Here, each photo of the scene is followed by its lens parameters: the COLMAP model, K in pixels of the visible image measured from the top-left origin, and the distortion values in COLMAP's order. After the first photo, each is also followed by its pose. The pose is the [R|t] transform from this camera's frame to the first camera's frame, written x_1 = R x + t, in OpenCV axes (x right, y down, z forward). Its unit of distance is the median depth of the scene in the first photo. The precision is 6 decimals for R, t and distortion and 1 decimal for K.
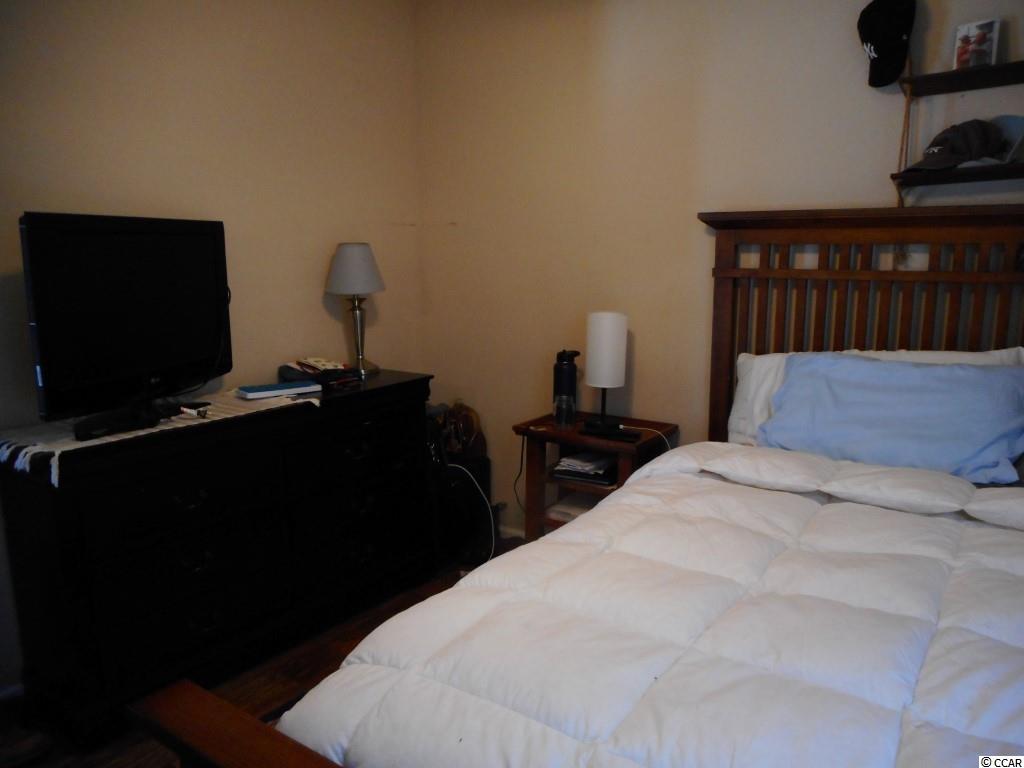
lens RADIAL K [[758.9, 0, 512.0], [0, 758.9, 384.0], [0, 0, 1]] dist [-0.017569, 0.000415]
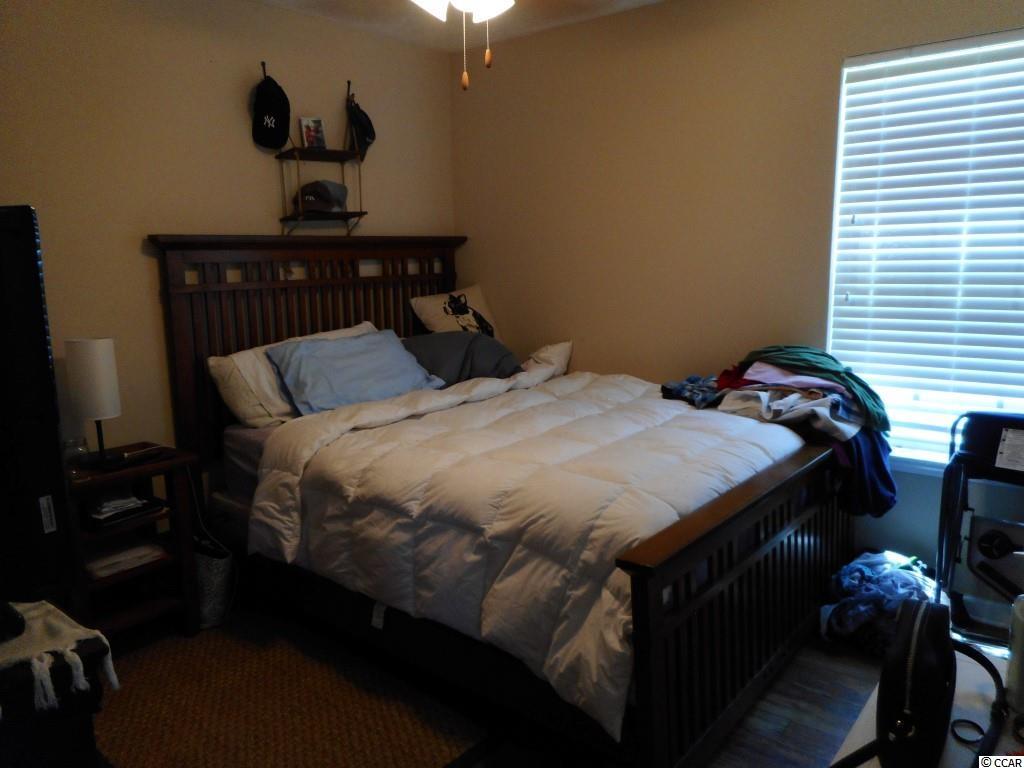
lens RADIAL K [[758.9, 0, 512.0], [0, 758.9, 384.0], [0, 0, 1]] dist [-0.017569, 0.000415]
pose [[0.076791, -0.163402, 0.983566, -0.899317], [0.204112, 0.968163, 0.144907, -0.084810], [-0.975931, 0.189630, 0.107699, 0.489969]]
